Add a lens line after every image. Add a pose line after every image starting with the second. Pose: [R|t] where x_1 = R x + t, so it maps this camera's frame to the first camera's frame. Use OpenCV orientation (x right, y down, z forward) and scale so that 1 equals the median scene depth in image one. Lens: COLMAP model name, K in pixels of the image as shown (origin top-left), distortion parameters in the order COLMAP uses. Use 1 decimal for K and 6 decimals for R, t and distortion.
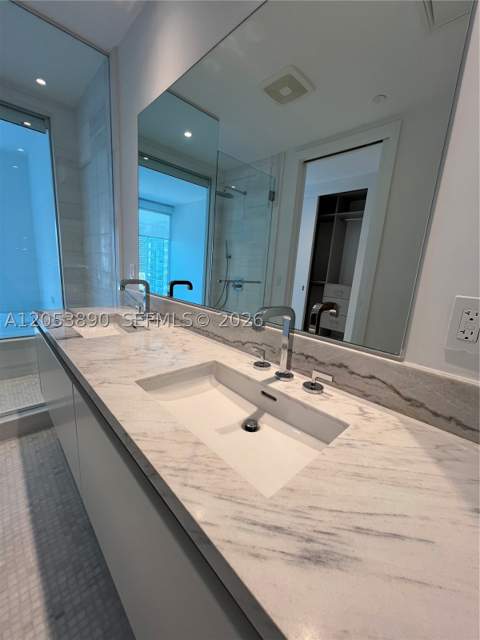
lens RADIAL K [[257.4, 0, 240.0], [0, 257.4, 320.0], [0, 0, 1]] dist [-0.000984, 0.000114]
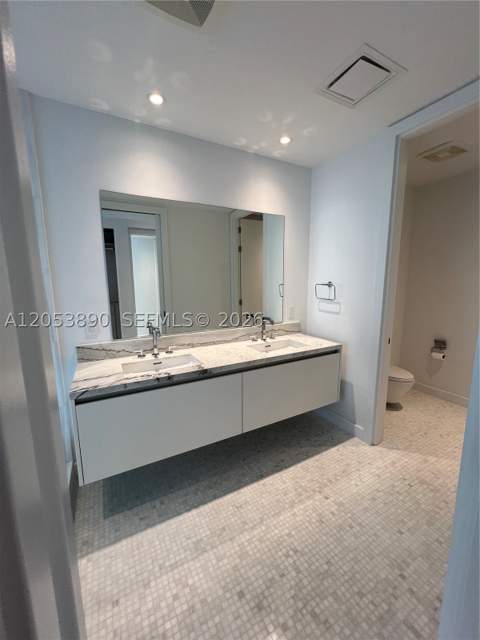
lens RADIAL K [[255.6, 0, 240.0], [0, 255.6, 320.0], [0, 0, 1]] dist [-0.001137, 0.000577]
pose [[0.263098, -0.214300, 0.940667, -1.758470], [0.217937, 0.963017, 0.158436, -0.355892], [-0.939831, 0.163322, 0.300072, 0.214980]]
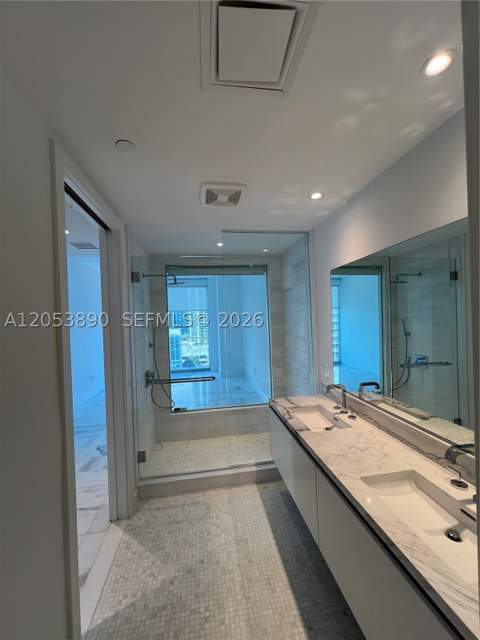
lens RADIAL K [[255.6, 0, 240.0], [0, 255.6, 320.0], [0, 0, 1]] dist [-0.001137, 0.000577]
pose [[0.814512, -0.093661, -0.572537, 0.002055], [-0.027833, 0.979437, -0.199822, -0.241523], [0.579479, 0.178692, 0.795156, -0.556683]]
